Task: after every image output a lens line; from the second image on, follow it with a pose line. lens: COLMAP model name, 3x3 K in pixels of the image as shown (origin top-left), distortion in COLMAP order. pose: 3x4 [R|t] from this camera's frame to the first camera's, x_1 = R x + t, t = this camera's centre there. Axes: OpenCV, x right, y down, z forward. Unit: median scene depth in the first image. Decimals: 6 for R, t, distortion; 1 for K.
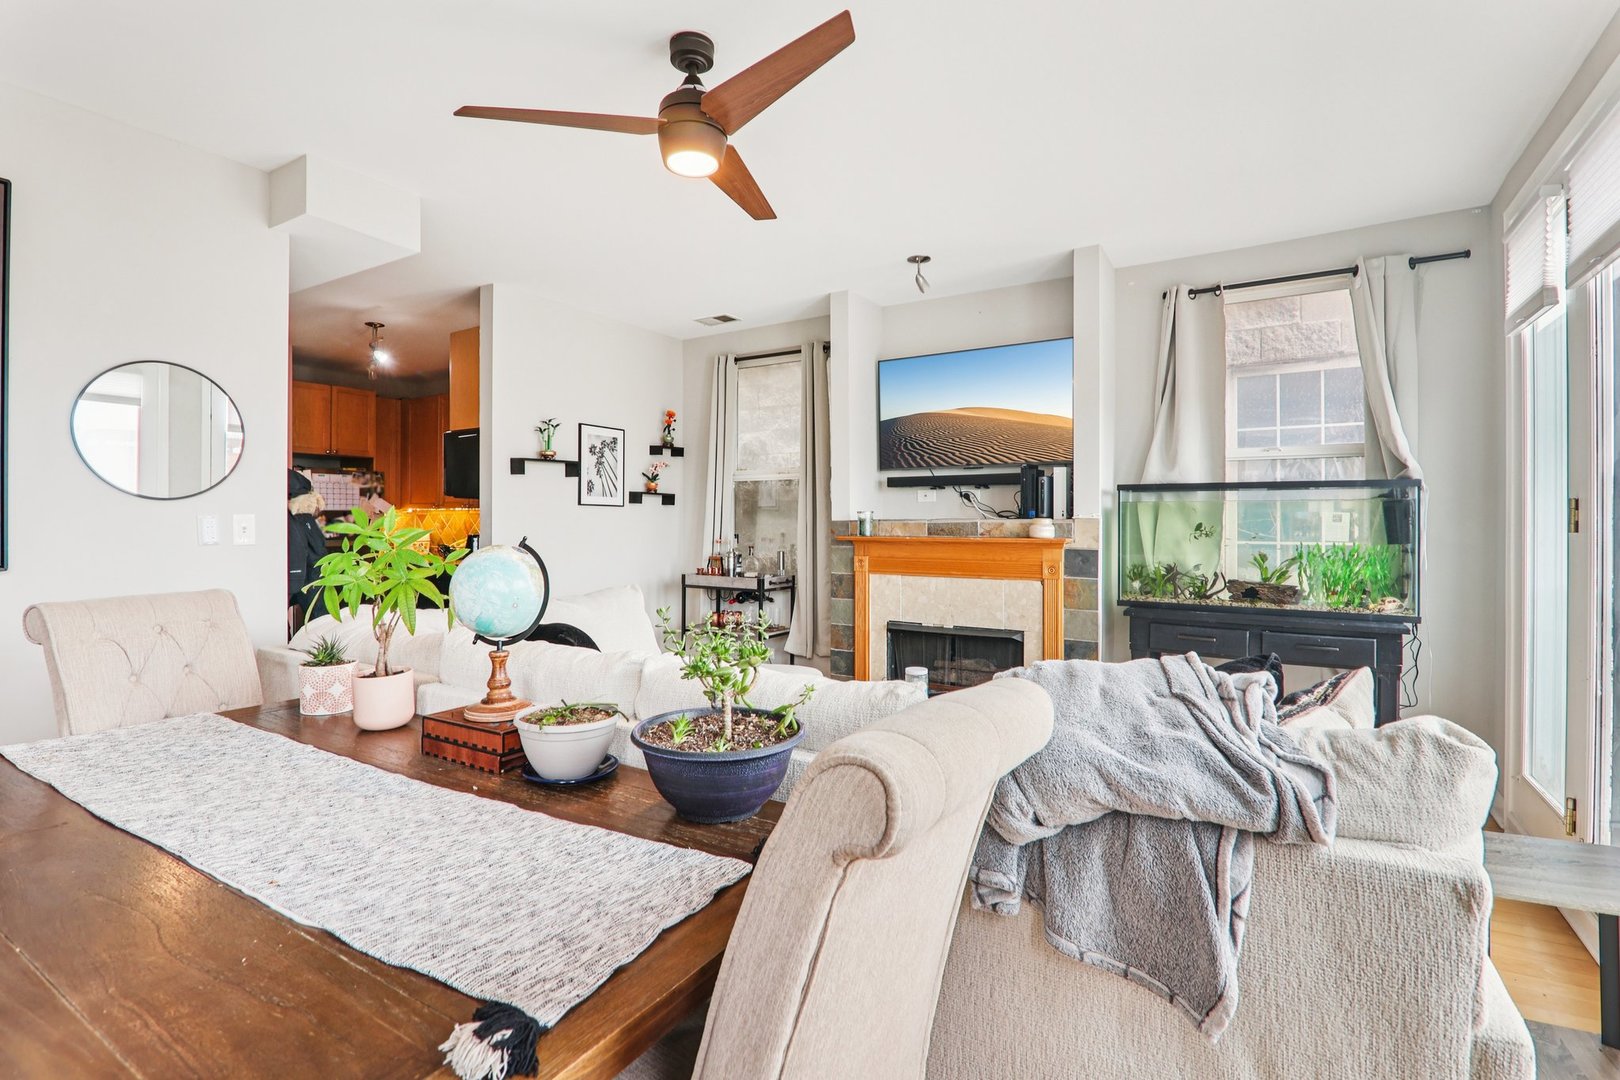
lens RADIAL K [[752.8, 0, 821.7], [0, 752.8, 518.1], [0, 0, 1]] dist [-0.020352, 0.000611]
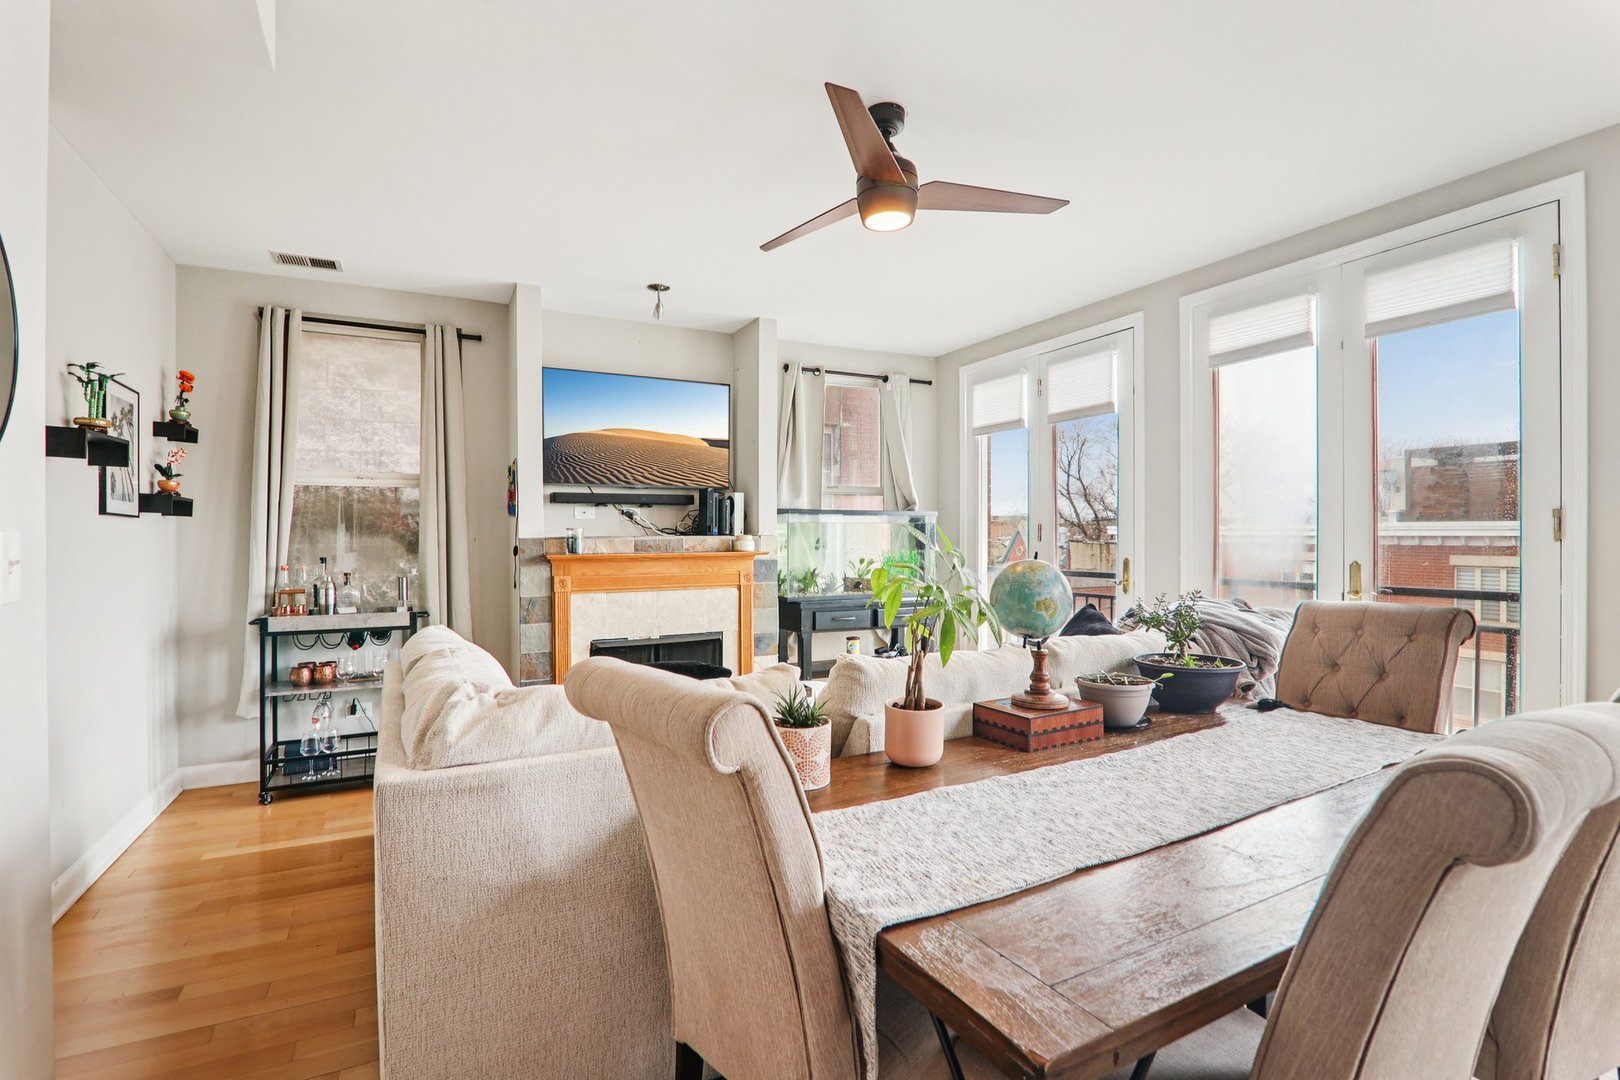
lens RADIAL K [[752.8, 0, 798.3], [0, 752.8, 536.1], [0, 0, 1]] dist [-0.020352, 0.000611]
pose [[0.510244, -0.003618, 0.860022, -0.620440], [0.001286, 0.999993, 0.003444, -0.001851], [-0.860029, -0.000651, 0.510246, 0.275672]]
